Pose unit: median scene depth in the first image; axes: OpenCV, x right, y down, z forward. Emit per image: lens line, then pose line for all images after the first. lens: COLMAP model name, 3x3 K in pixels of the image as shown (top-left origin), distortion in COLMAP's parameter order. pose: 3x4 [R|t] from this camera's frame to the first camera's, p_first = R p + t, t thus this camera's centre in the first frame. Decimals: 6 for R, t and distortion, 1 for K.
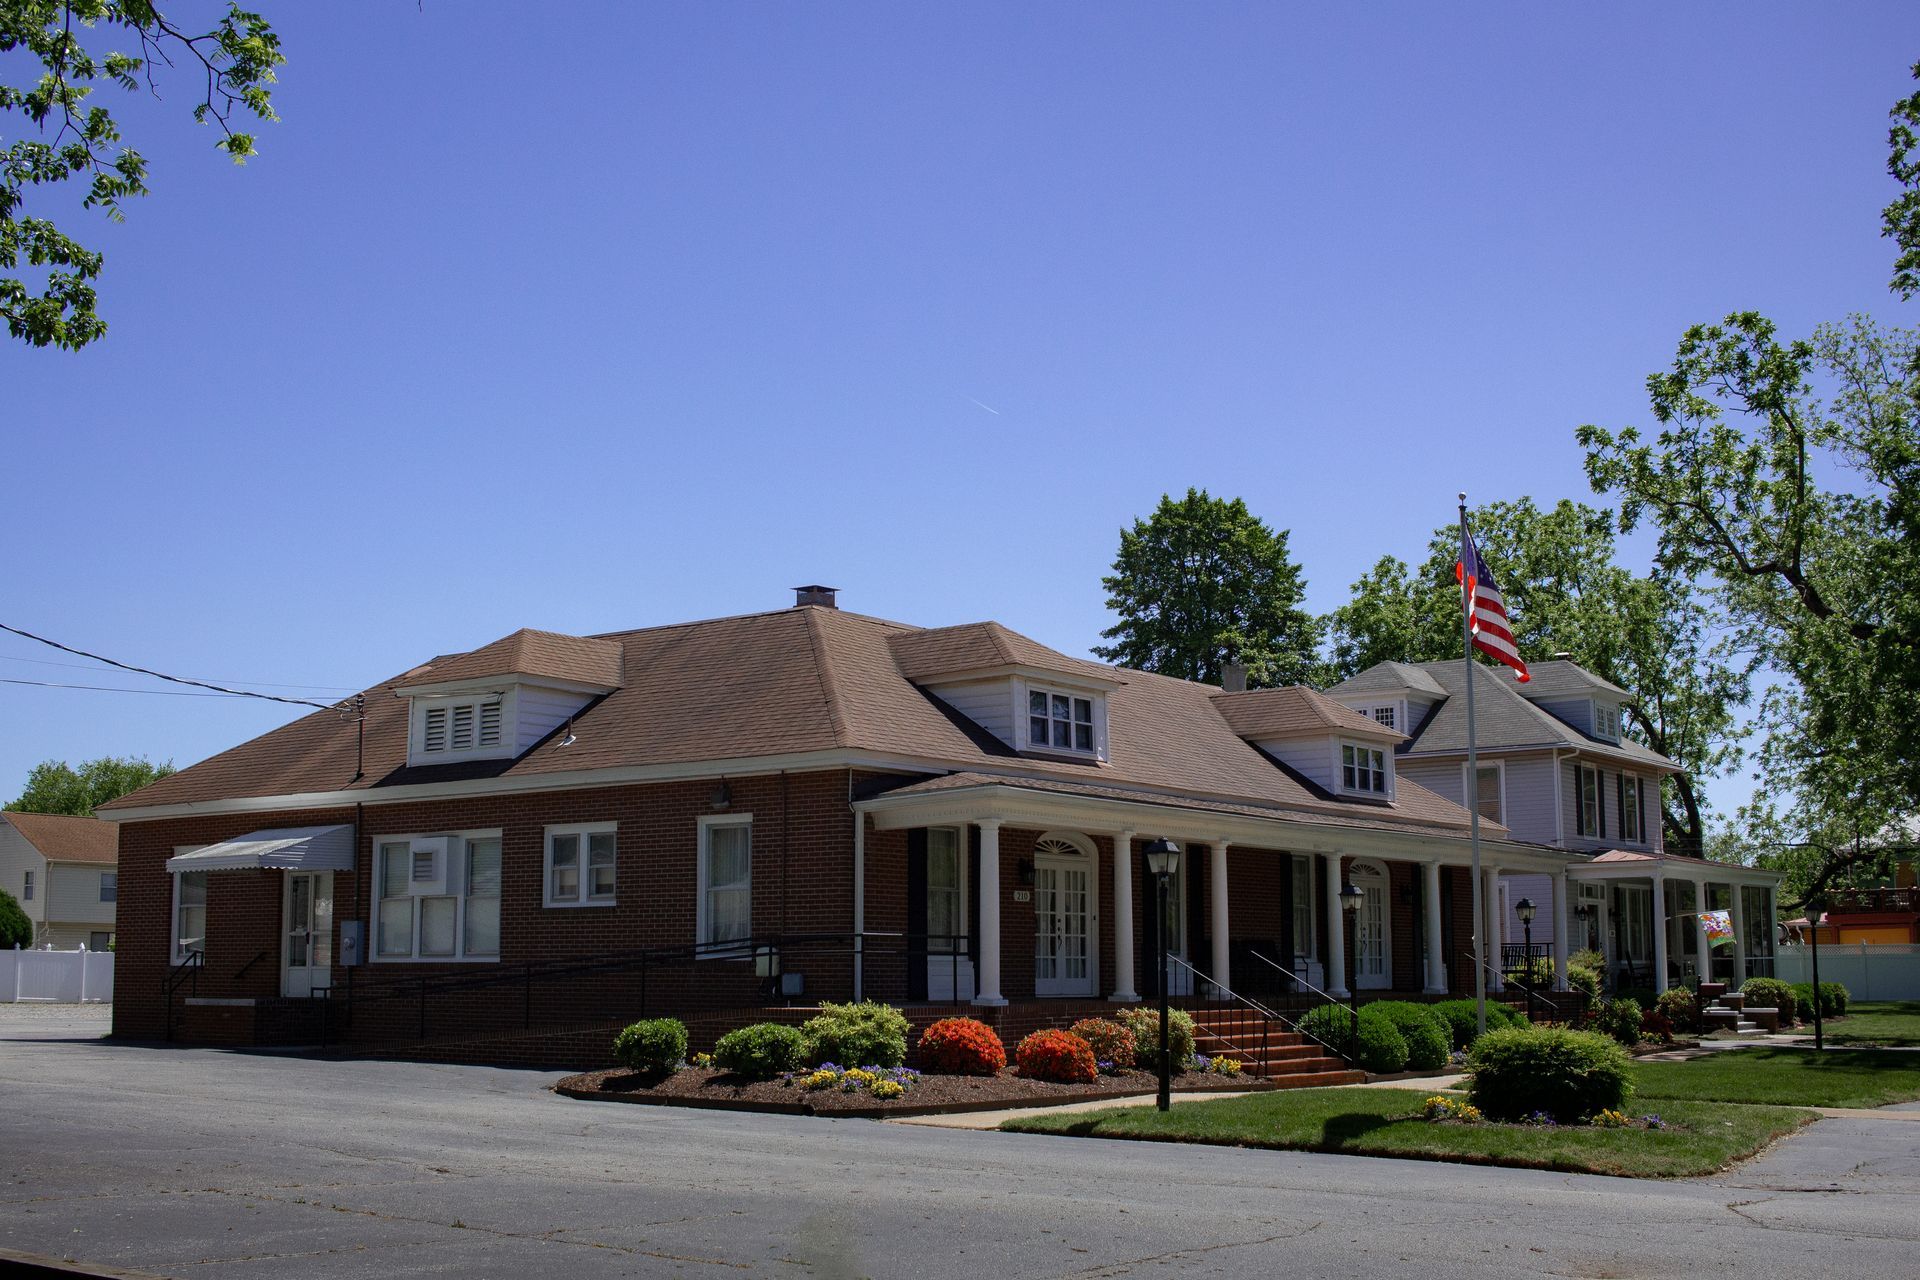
lens RADIAL K [[2163.2, 0, 971.3], [0, 2163.2, 646.0], [0, 0, 1]] dist [0.007002, 0.013809]
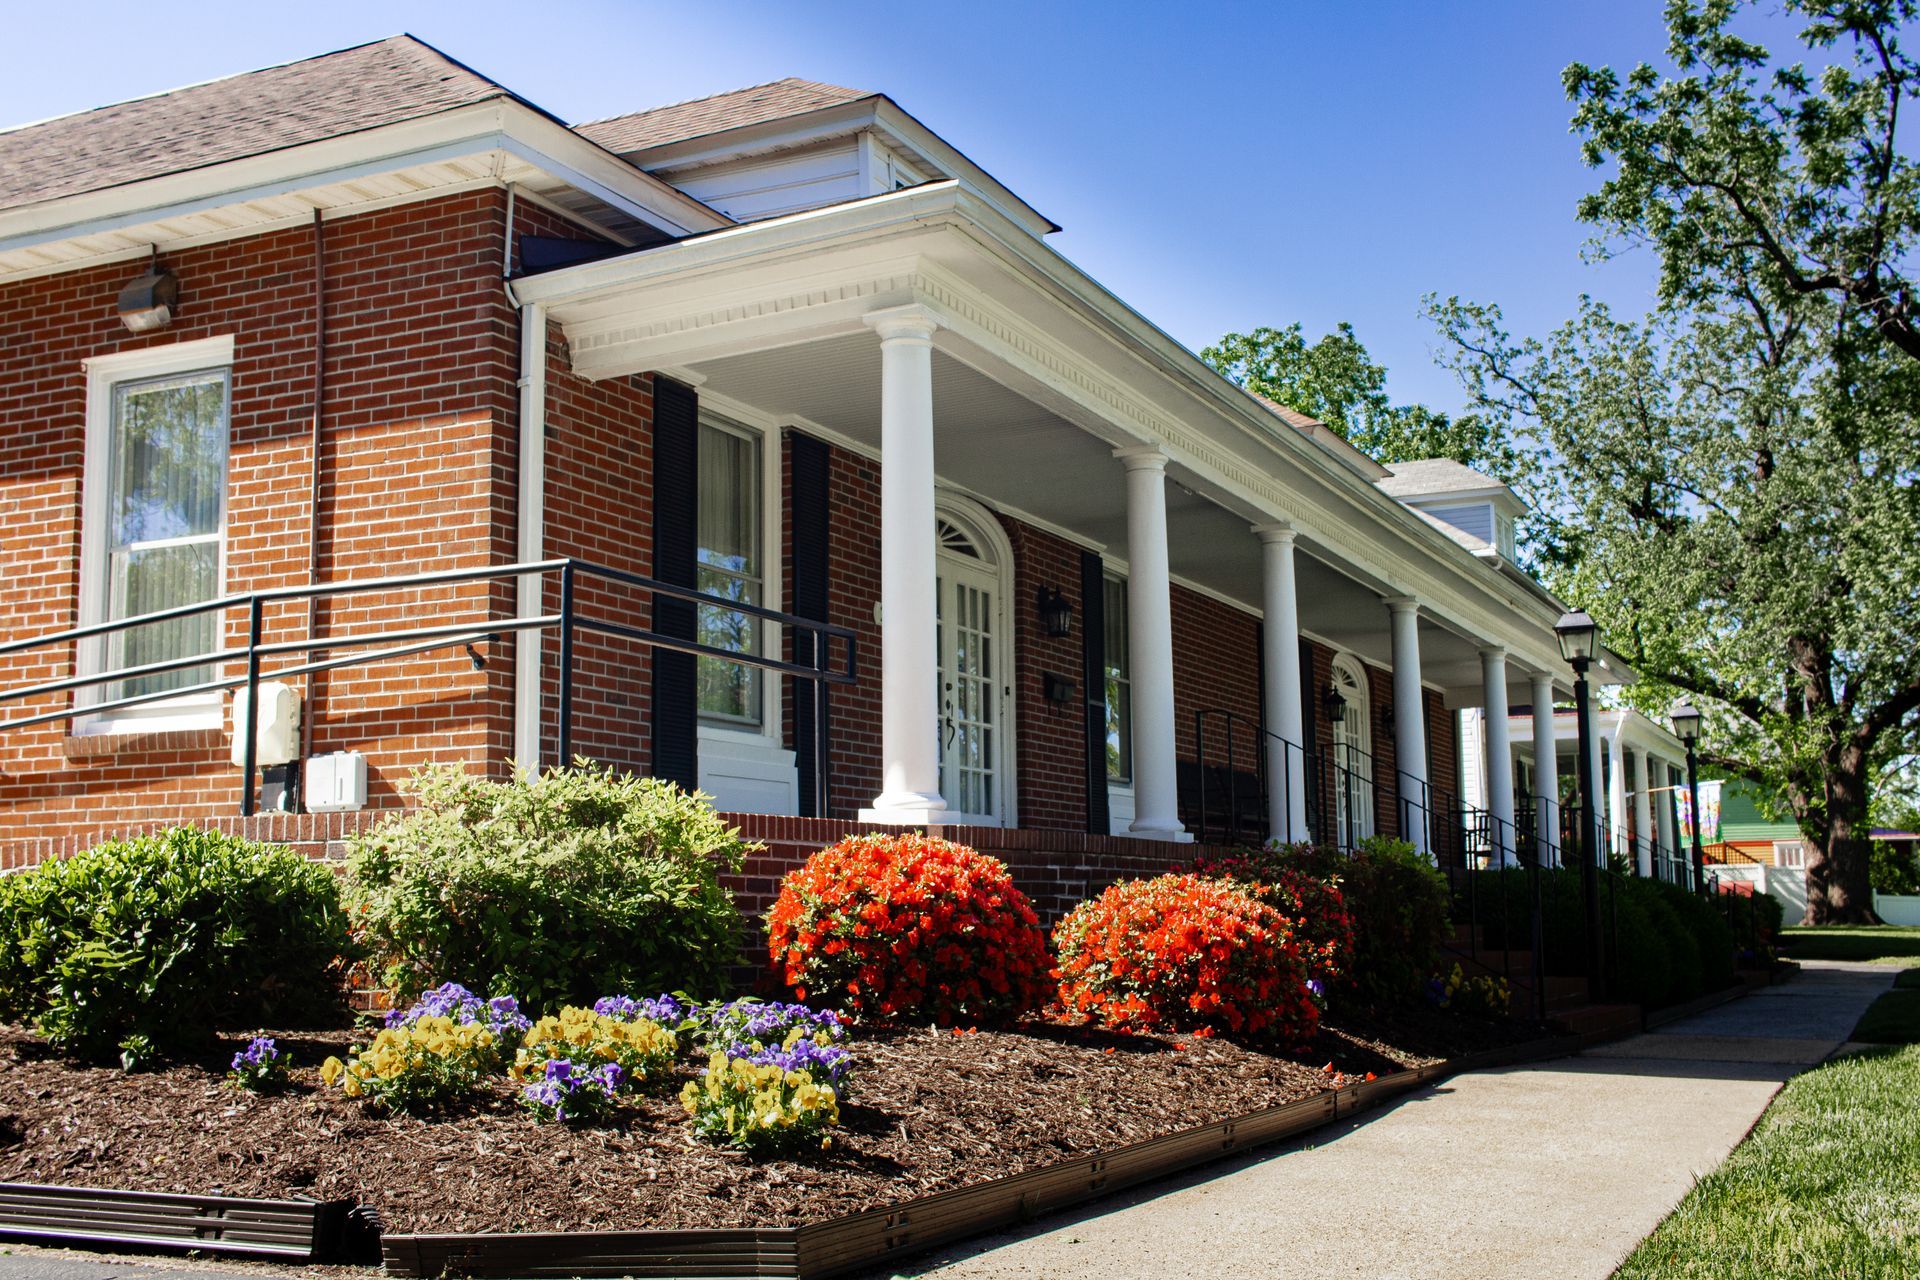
lens RADIAL K [[2163.2, 0, 971.3], [0, 2163.2, 646.0], [0, 0, 1]] dist [0.007002, 0.013809]
pose [[0.981302, 0.027838, 0.190451, -0.045409], [-0.032778, 0.999202, 0.022836, 0.117653], [-0.189664, -0.028652, 0.981431, 0.602002]]
